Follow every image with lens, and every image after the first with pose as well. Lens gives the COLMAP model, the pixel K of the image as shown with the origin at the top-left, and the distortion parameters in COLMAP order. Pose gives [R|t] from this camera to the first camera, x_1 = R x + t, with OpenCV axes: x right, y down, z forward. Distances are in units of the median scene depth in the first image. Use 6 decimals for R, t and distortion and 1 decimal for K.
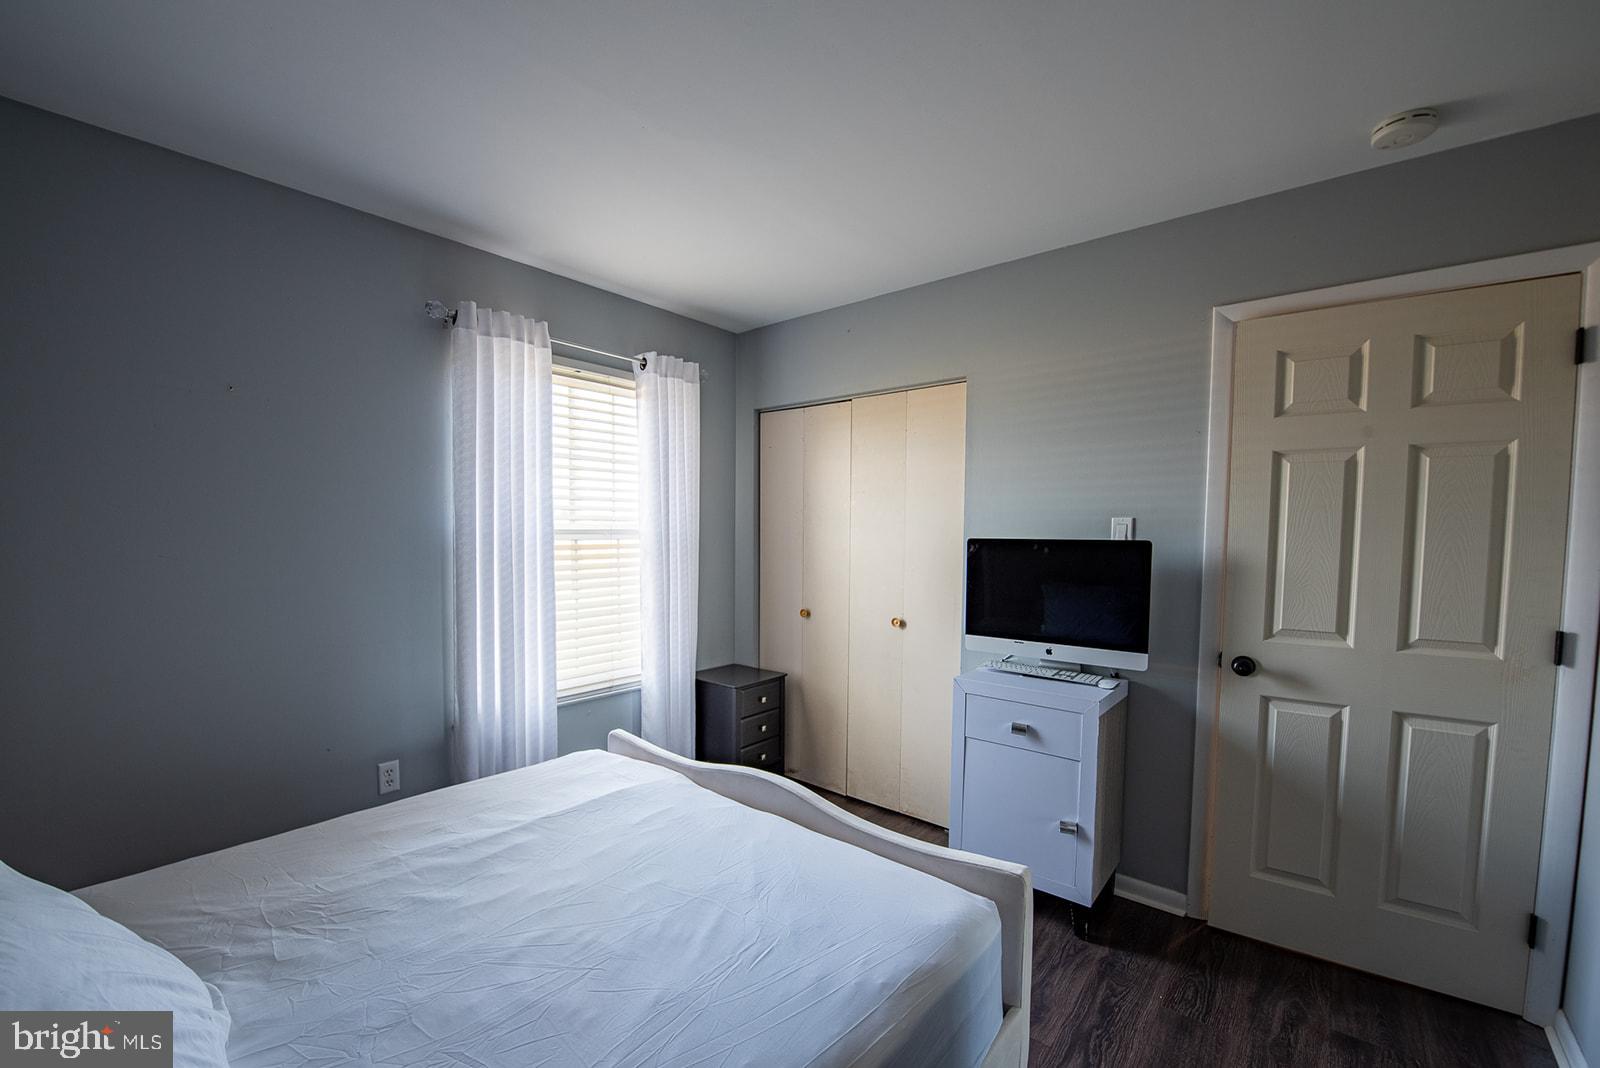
lens RADIAL K [[642.0, 0, 774.0], [0, 642.0, 566.1], [0, 0, 1]] dist [-0.011198, -0.000350]
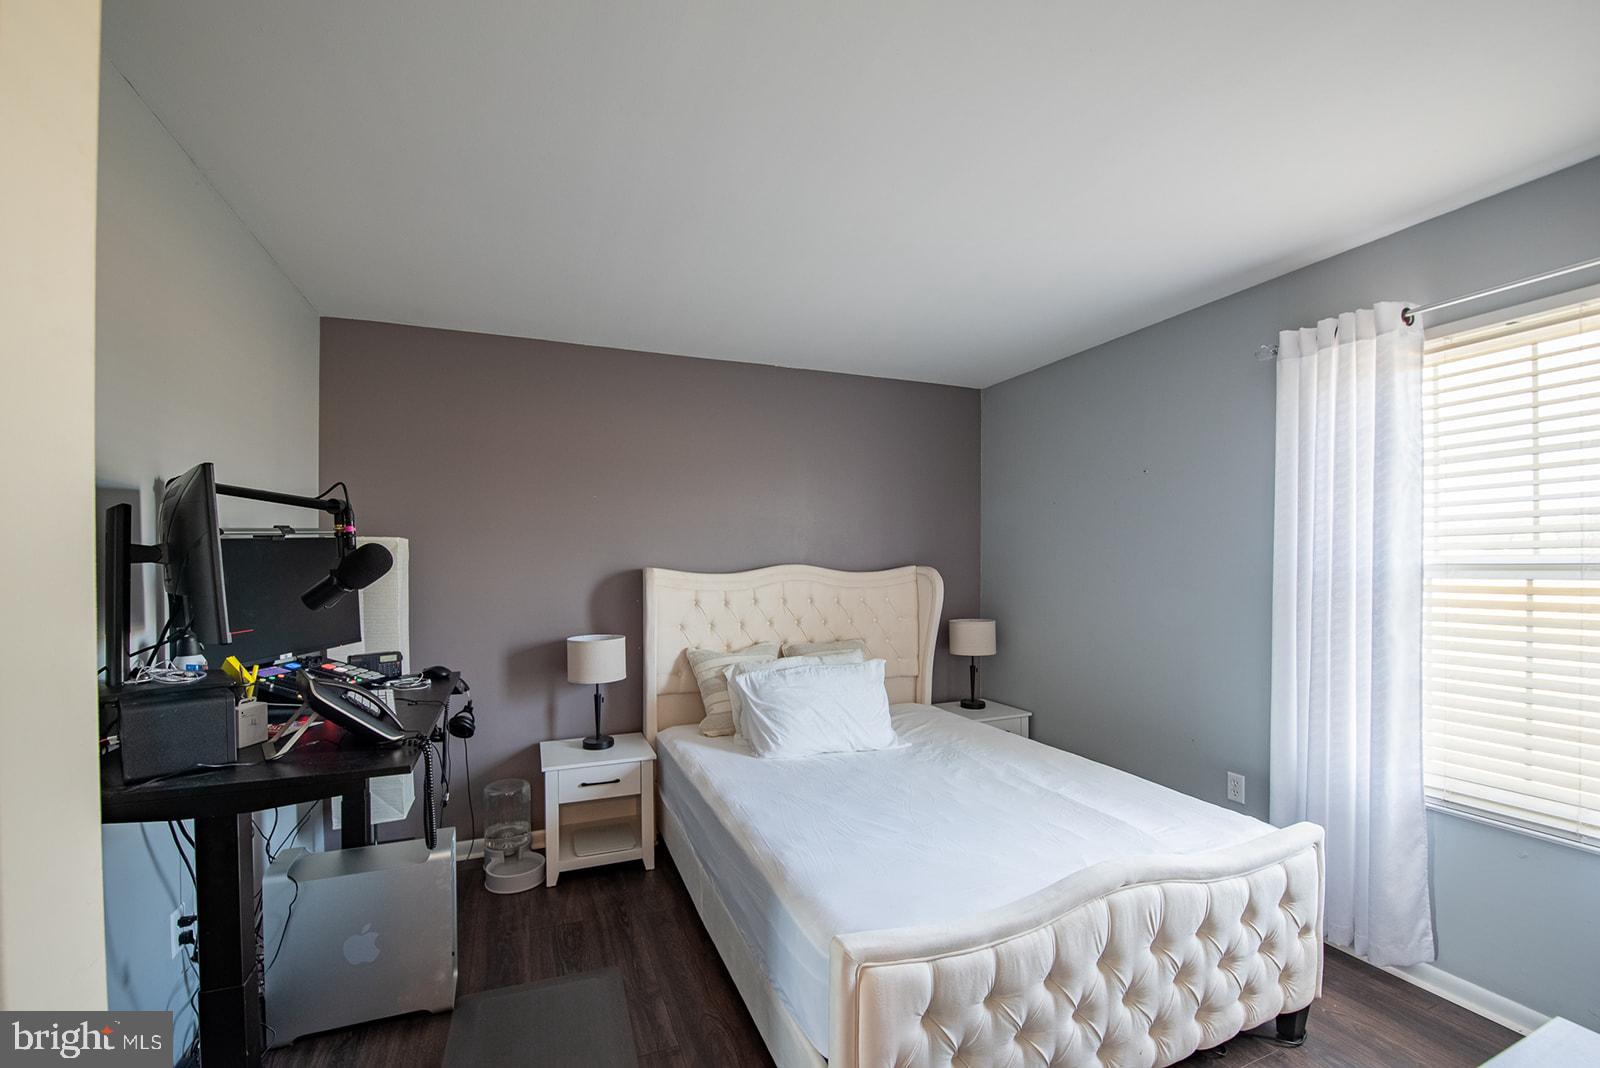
lens RADIAL K [[642.0, 0, 774.0], [0, 642.0, 566.1], [0, 0, 1]] dist [-0.011198, -0.000350]
pose [[-0.459856, 0.003327, -0.887987, 0.830479], [-0.047868, 0.998446, 0.028530, -0.050583], [0.886702, 0.055626, -0.458982, 0.874680]]
